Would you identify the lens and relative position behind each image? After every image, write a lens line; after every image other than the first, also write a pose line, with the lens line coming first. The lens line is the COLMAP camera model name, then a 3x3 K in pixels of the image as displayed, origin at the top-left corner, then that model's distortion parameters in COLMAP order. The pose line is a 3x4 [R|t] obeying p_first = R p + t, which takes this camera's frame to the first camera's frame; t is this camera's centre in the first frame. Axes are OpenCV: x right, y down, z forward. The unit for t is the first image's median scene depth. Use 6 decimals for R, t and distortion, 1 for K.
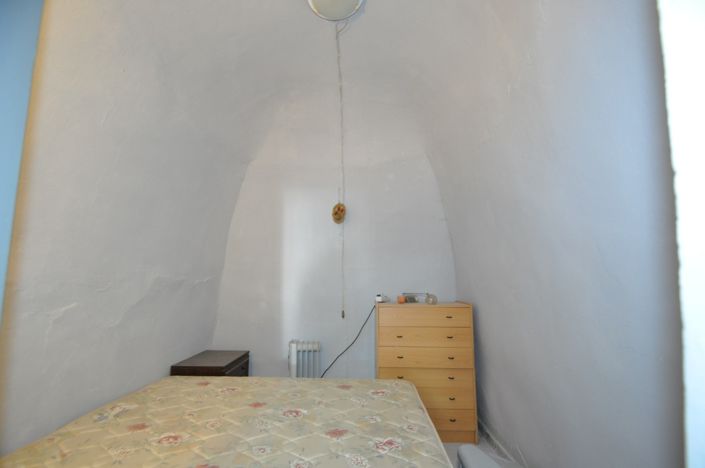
lens RADIAL K [[308.3, 0, 353.1], [0, 308.3, 247.7], [0, 0, 1]] dist [0.017287, -0.017632]
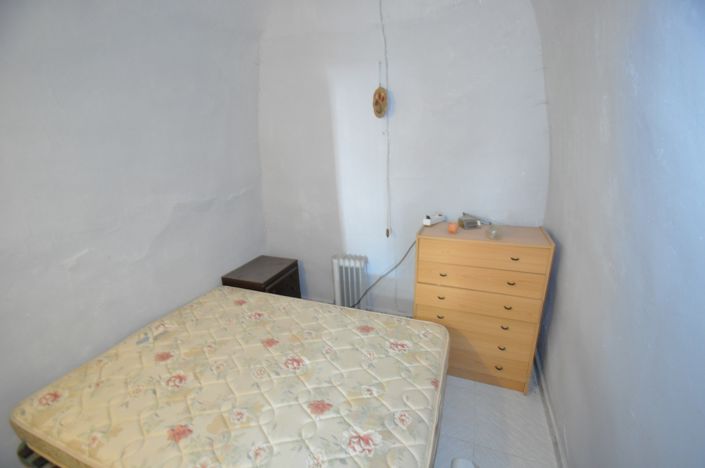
lens RADIAL K [[308.3, 0, 353.1], [0, 308.3, 247.7], [0, 0, 1]] dist [0.017287, -0.017632]
pose [[0.944788, 0.079084, -0.317997, 0.194370], [0.064474, 0.906607, 0.417022, -0.140651], [0.321278, -0.414500, 0.851452, 0.284402]]
